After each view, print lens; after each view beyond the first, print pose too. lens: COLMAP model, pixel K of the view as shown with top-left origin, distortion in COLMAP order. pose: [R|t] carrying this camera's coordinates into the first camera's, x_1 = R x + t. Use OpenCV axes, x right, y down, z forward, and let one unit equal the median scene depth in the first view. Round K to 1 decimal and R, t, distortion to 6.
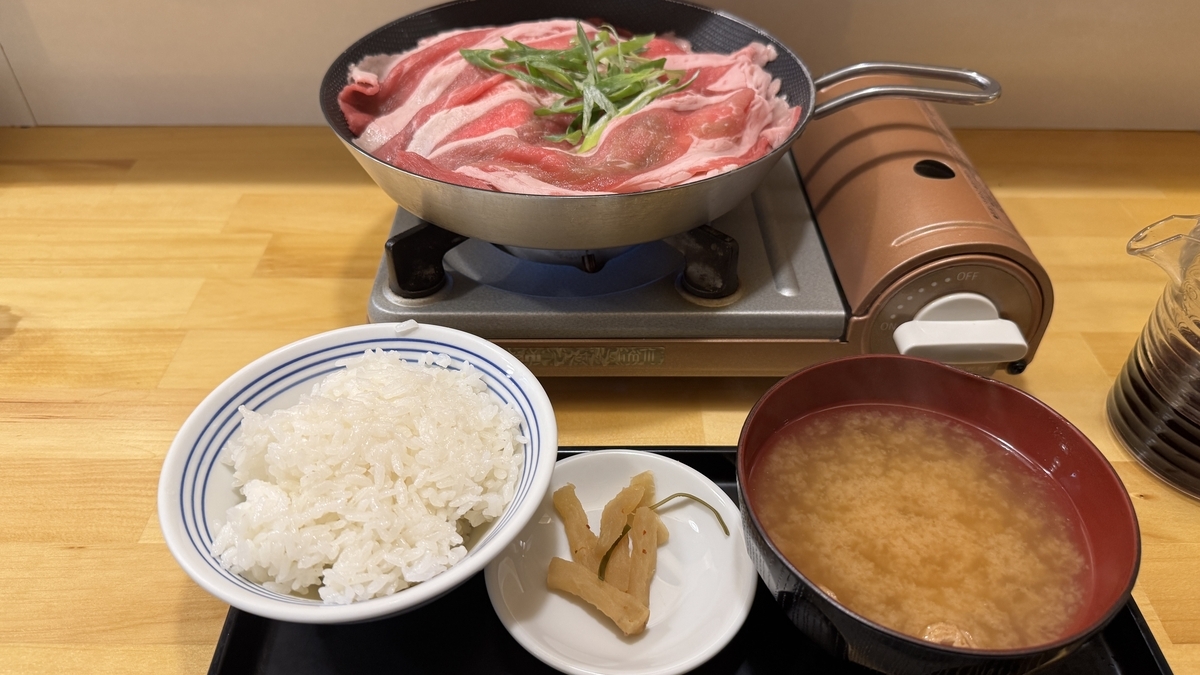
lens RADIAL K [[831.6, 0, 583.2], [0, 831.6, 340.7], [0, 0, 1]] dist [0.140497, -0.308677]
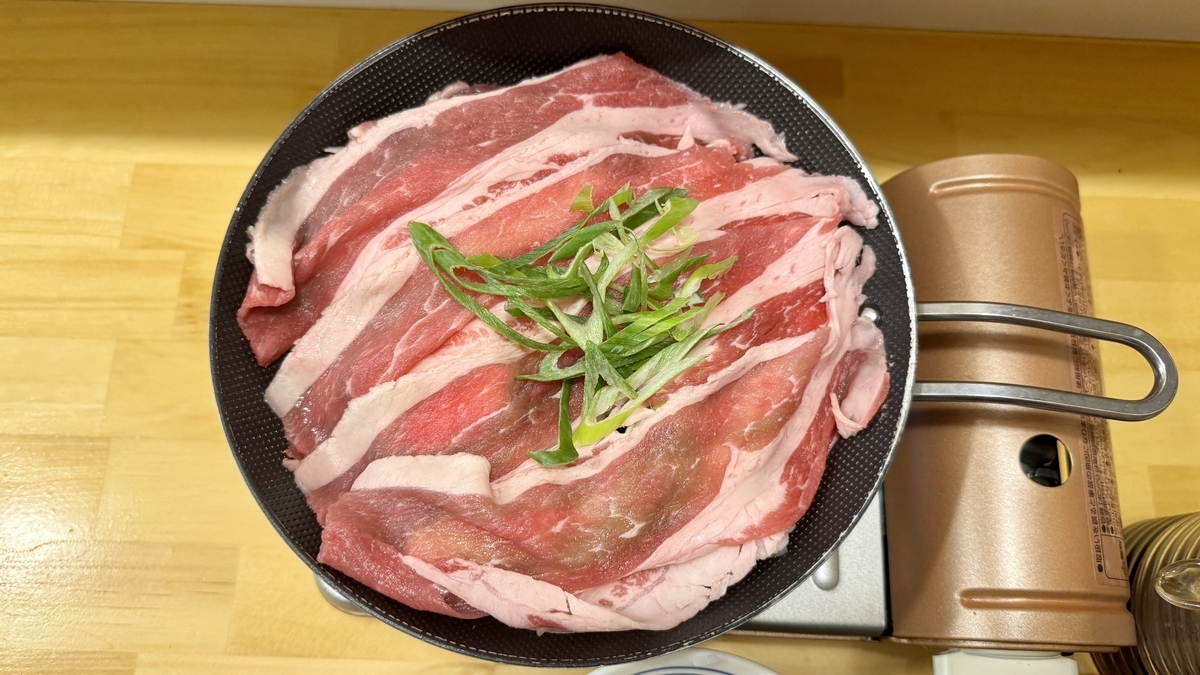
lens RADIAL K [[848.9, 0, 584.4], [0, 848.9, 337.9], [0, 0, 1]] dist [-0.004082, -0.008466]
pose [[0.998628, 0.049482, 0.017127, -0.013407], [-0.050613, 0.828345, 0.557928, -0.671928], [0.013421, -0.558029, 0.829713, 0.401785]]
